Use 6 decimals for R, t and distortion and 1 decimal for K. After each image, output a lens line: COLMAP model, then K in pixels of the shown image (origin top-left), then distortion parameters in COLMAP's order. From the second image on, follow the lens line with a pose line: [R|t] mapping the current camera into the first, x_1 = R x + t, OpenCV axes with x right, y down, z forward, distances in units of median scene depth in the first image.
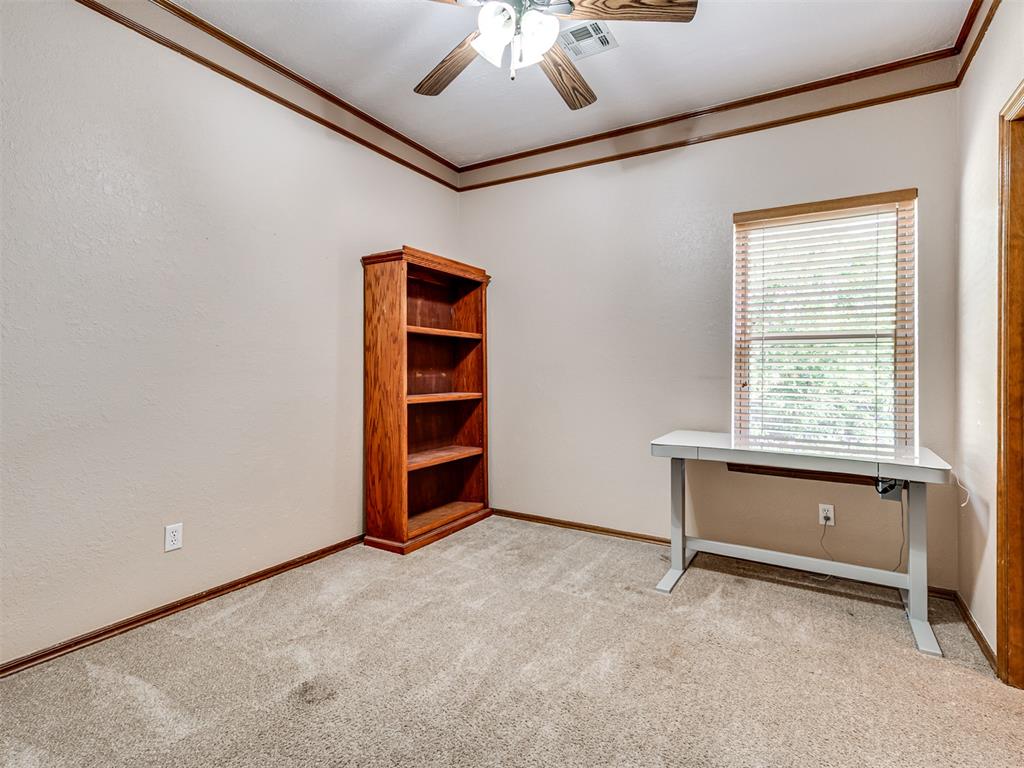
lens RADIAL K [[506.0, 0, 522.9], [0, 506.0, 369.9], [0, 0, 1]] dist [0.004392, 0.001485]
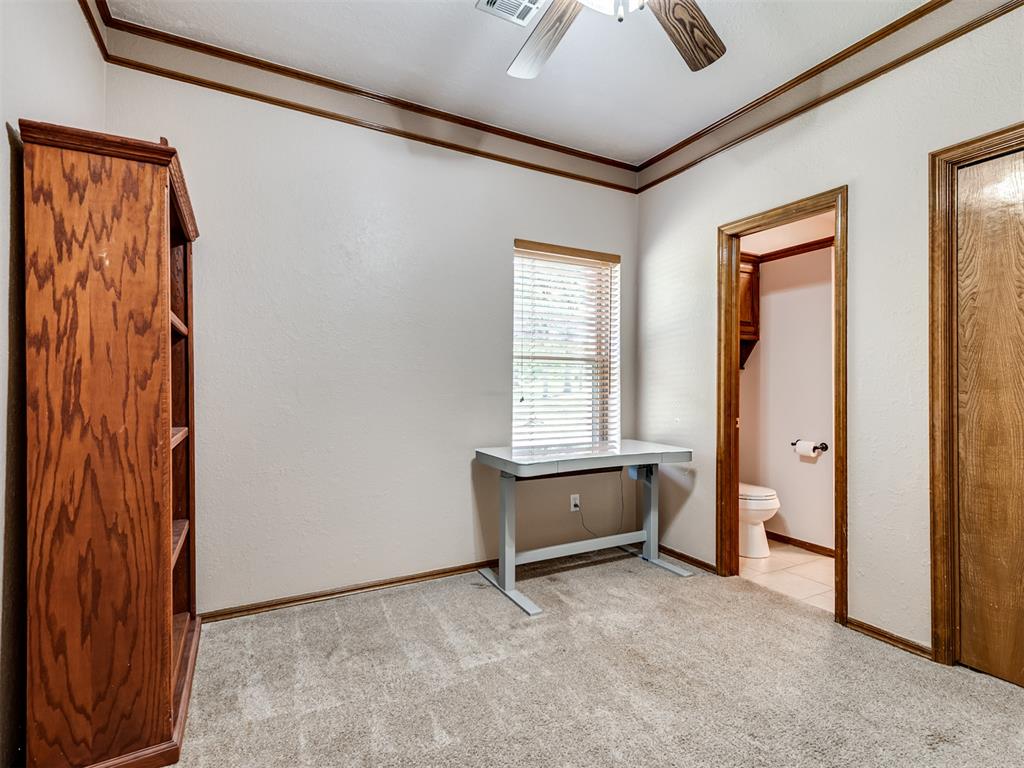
lens RADIAL K [[502.4, 0, 515.1], [0, 502.4, 384.0], [0, 0, 1]] dist [0.003565, 0.000936]
pose [[0.515924, -0.003283, 0.856628, -0.474540], [0.003329, 0.999993, 0.001828, -0.005519], [-0.856628, 0.001909, 0.515931, 0.446968]]
